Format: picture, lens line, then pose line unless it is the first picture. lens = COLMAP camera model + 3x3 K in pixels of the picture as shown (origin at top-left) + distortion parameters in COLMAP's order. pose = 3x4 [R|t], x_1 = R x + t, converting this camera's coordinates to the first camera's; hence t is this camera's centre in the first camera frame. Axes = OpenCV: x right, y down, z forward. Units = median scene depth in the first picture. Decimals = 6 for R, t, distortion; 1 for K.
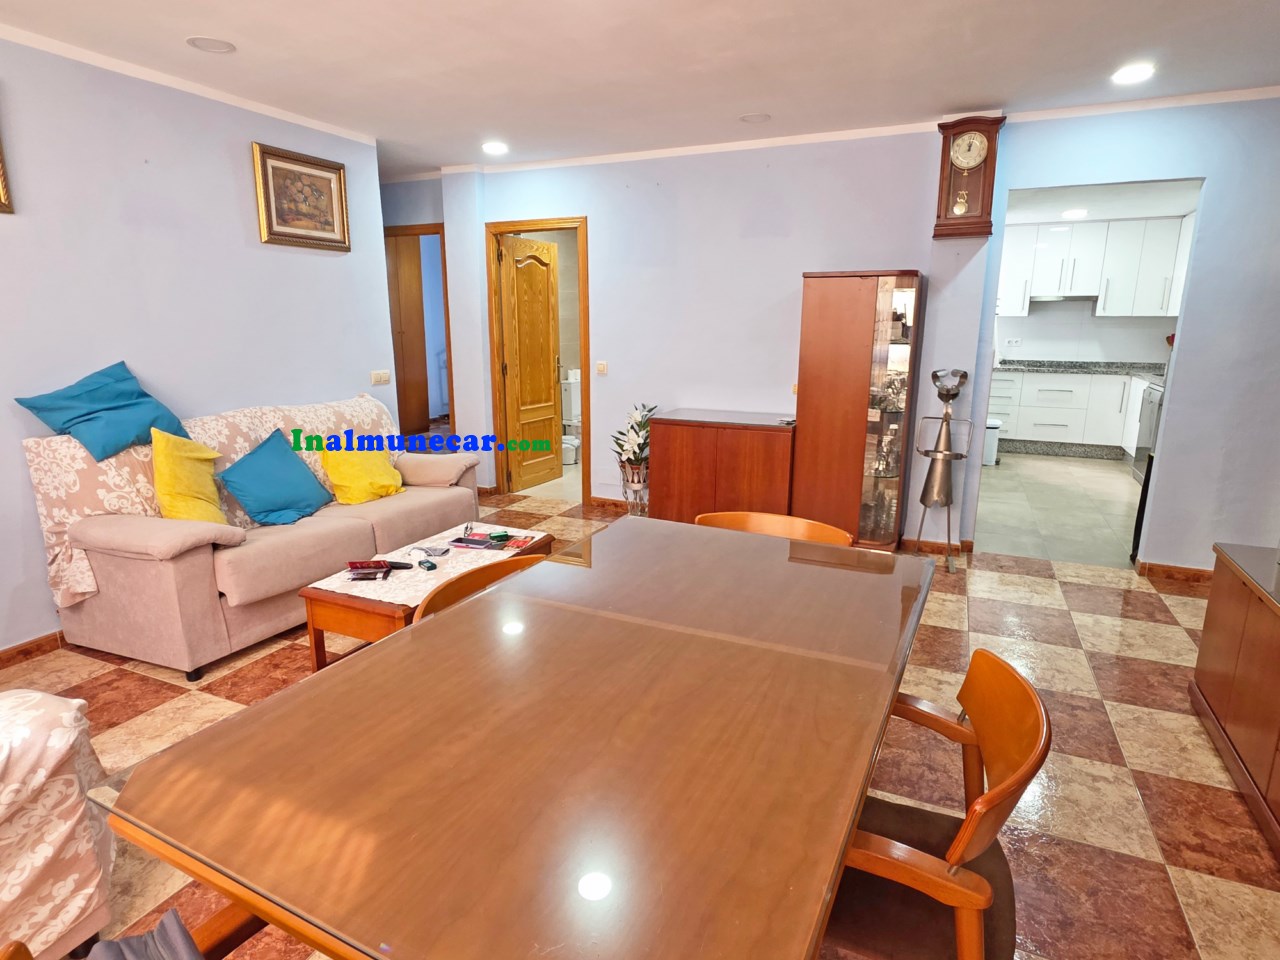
lens RADIAL K [[711.2, 0, 632.8], [0, 711.2, 478.5], [0, 0, 1]] dist [0.005394, 0.001911]
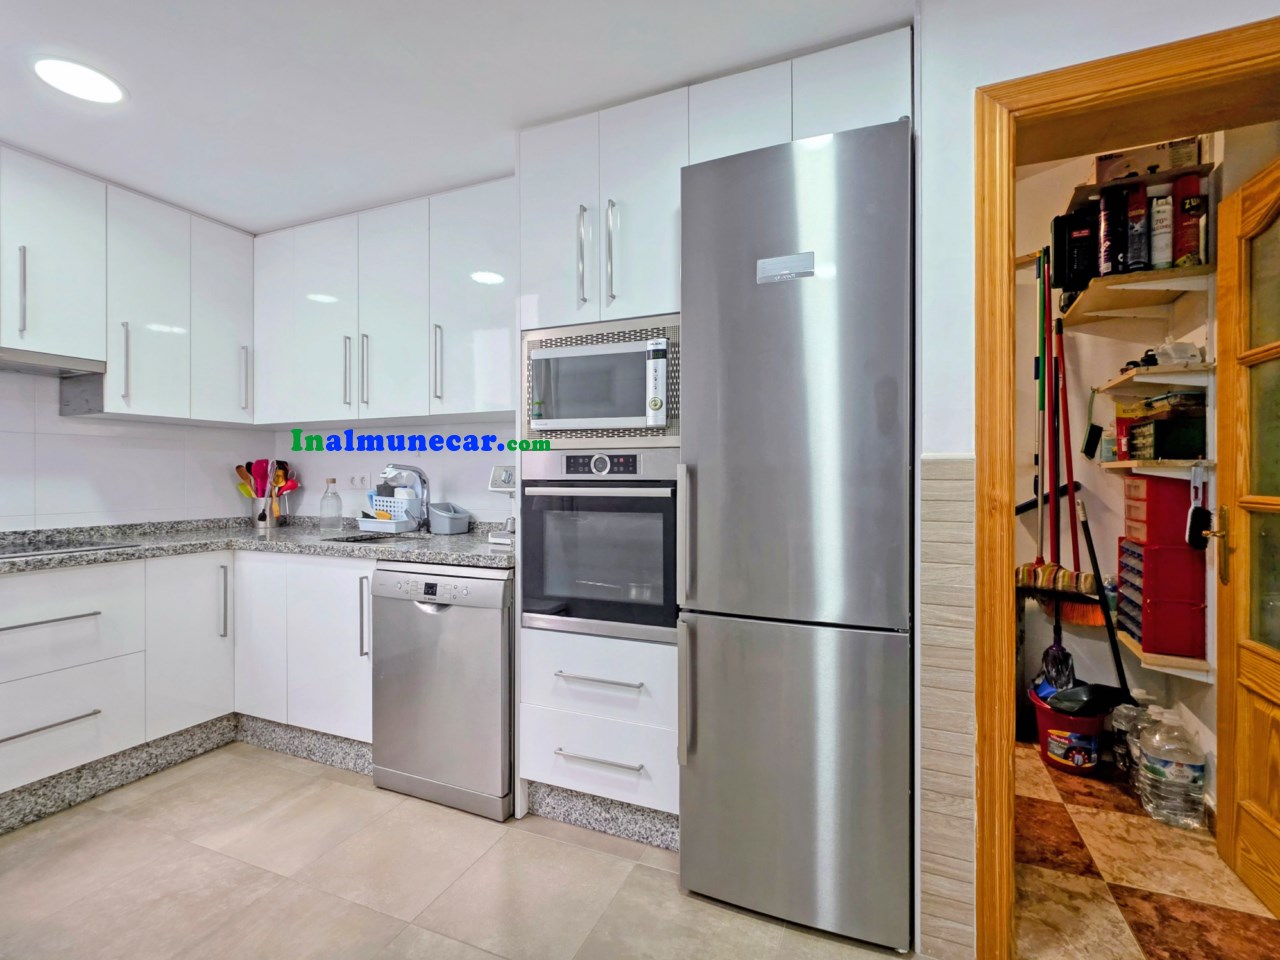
lens RADIAL K [[604.9, 0, 643.8], [0, 604.9, 476.2], [0, 0, 1]] dist [0.001916, -0.000138]
pose [[-0.030997, -0.005510, 0.999504, 0.304402], [0.220099, 0.975401, 0.012203, -0.130647], [-0.974985, 0.220368, -0.029022, 0.718606]]
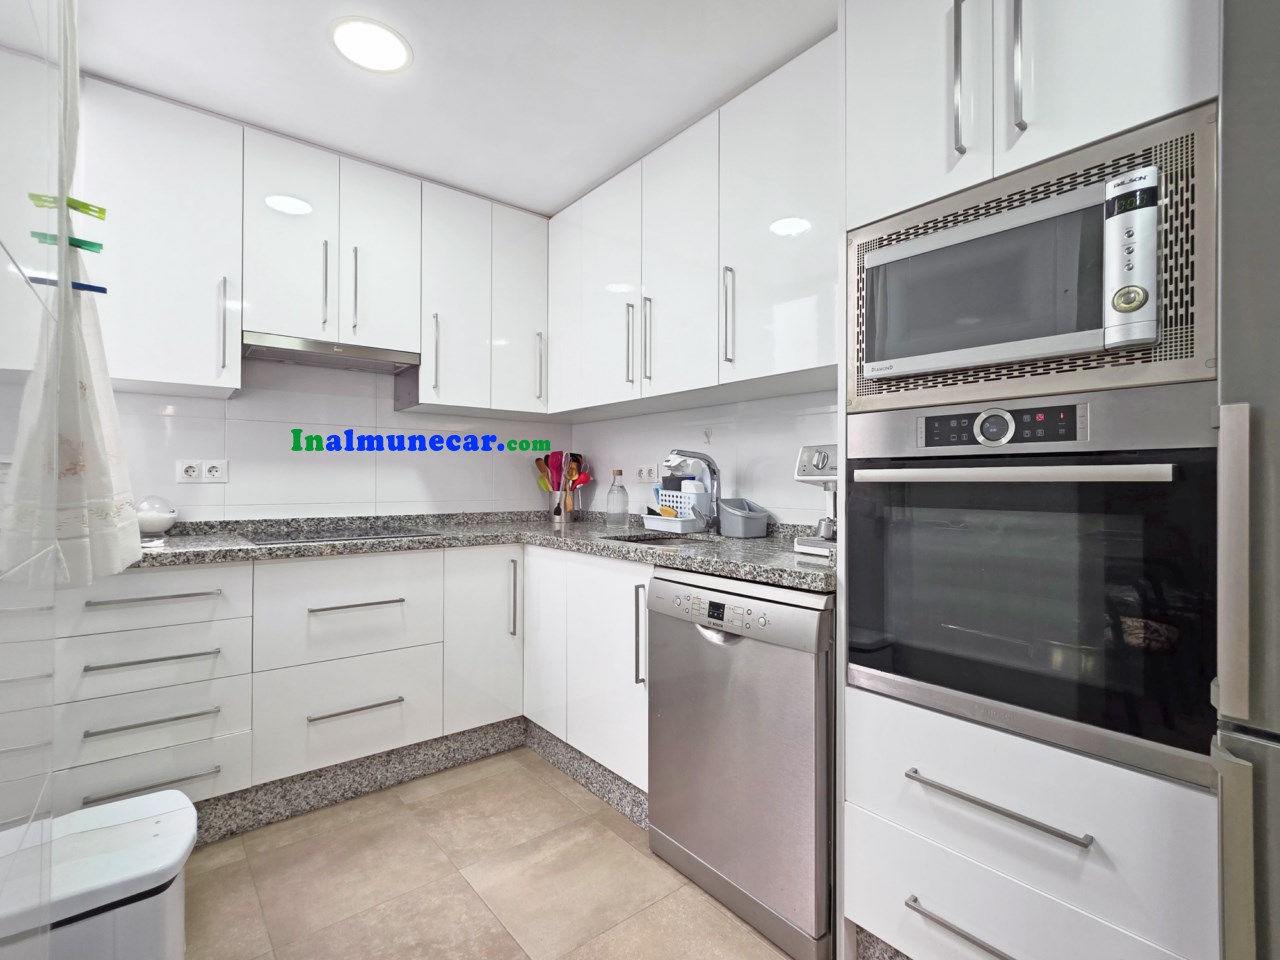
lens RADIAL K [[604.9, 0, 638.8], [0, 604.9, 476.9], [0, 0, 1]] dist [0.001916, -0.000138]
pose [[0.443134, 0.004412, 0.896444, 0.393431], [0.196114, 0.975288, -0.101744, -0.126600], [-0.874741, 0.220892, 0.431319, 0.743198]]
